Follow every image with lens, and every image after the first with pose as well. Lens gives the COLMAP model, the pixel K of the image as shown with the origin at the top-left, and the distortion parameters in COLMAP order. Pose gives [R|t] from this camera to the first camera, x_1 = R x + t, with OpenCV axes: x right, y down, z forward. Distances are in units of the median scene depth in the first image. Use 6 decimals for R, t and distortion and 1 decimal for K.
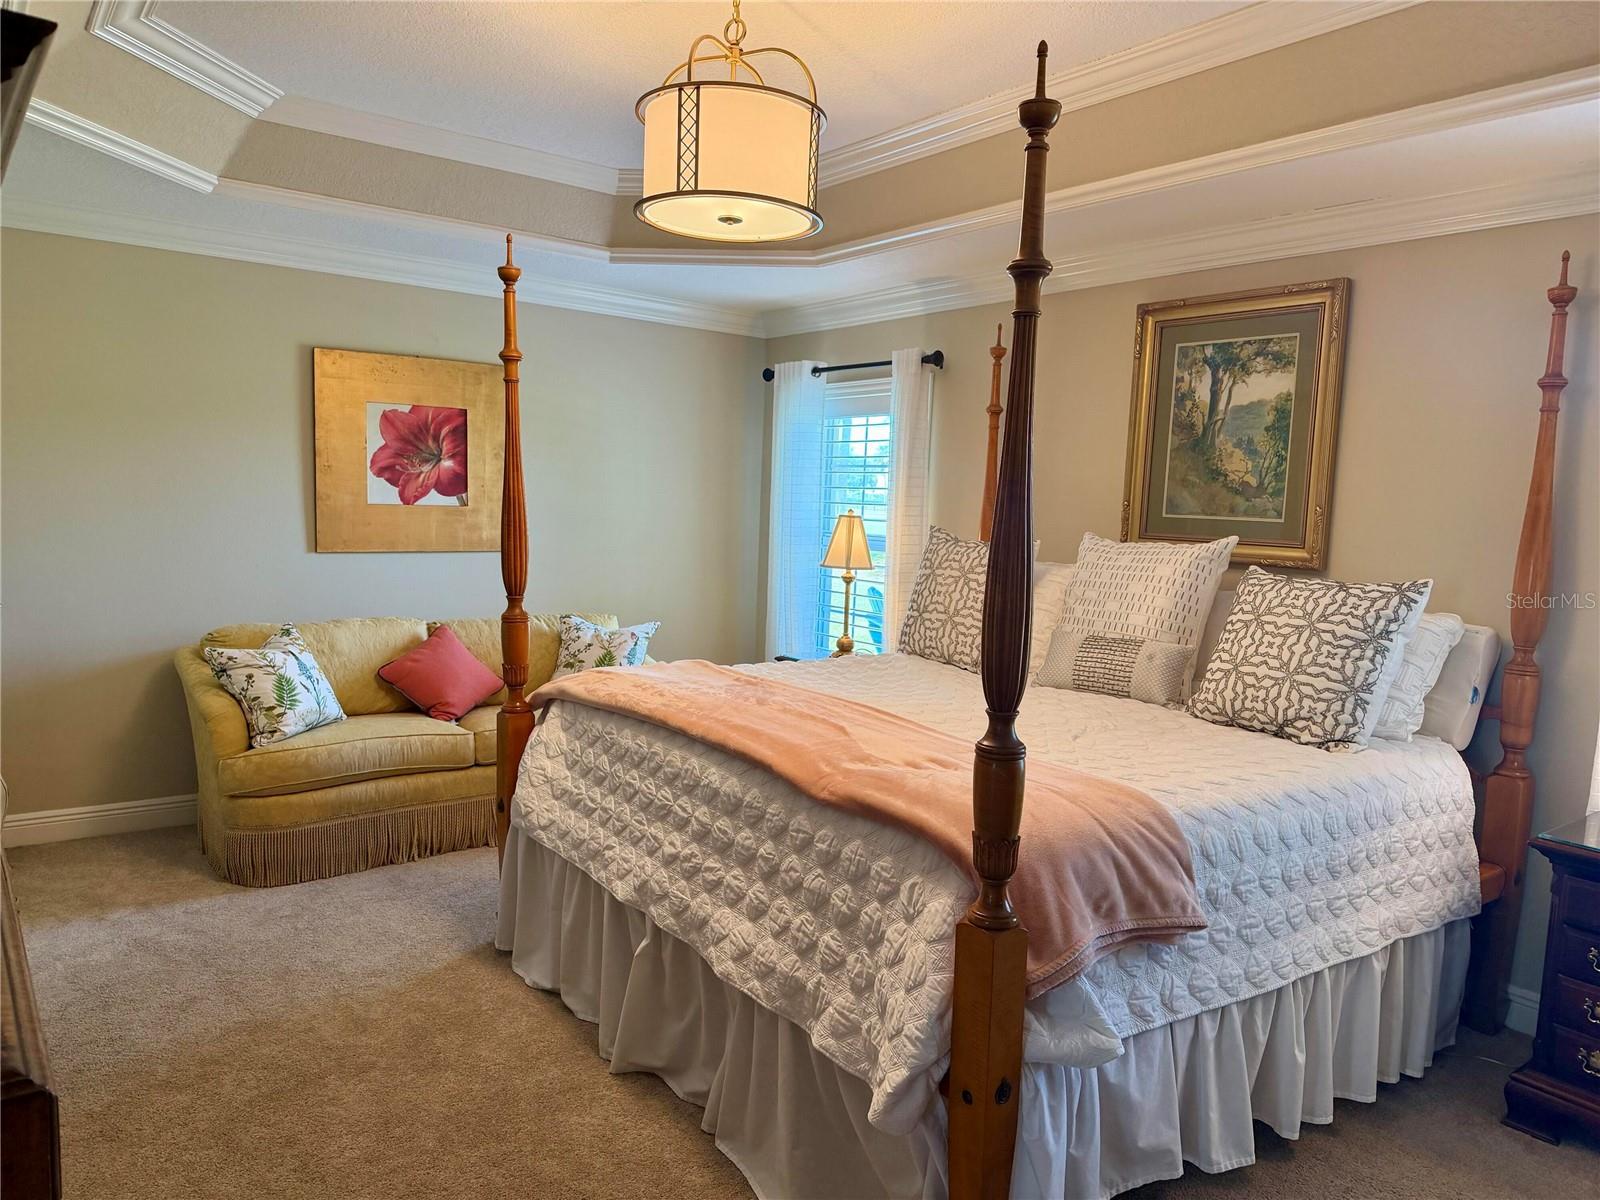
lens RADIAL K [[1151.2, 0, 800.0], [0, 1151.2, 600.0], [0, 0, 1]] dist [0.106566, -0.140166]
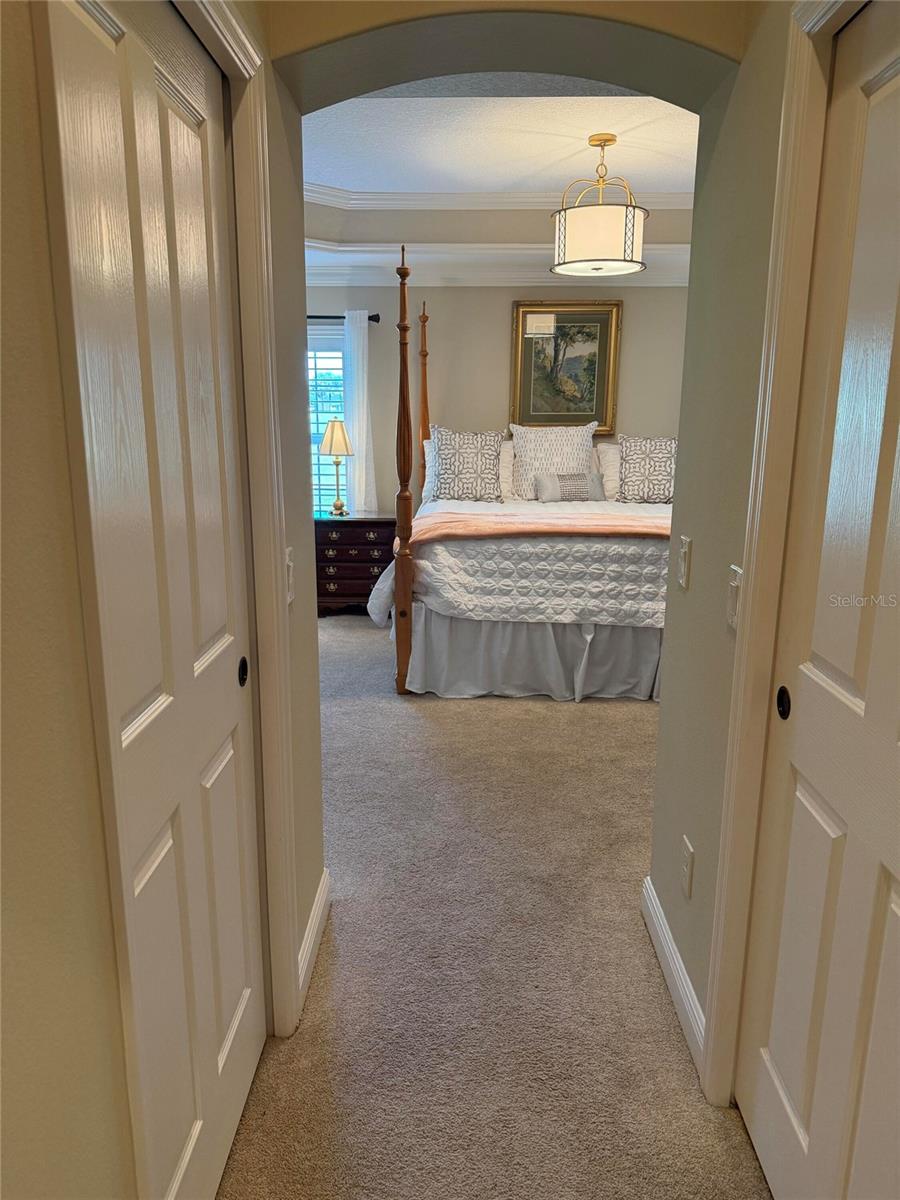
lens RADIAL K [[863.4, 0, 477.0], [0, 863.4, 615.1], [0, 0, 1]] dist [0.106566, -0.140166]
pose [[0.598121, -0.221966, 0.770054, -1.181078], [0.090108, 0.973412, 0.210594, -0.070480], [-0.796324, -0.056573, 0.602219, 0.189872]]
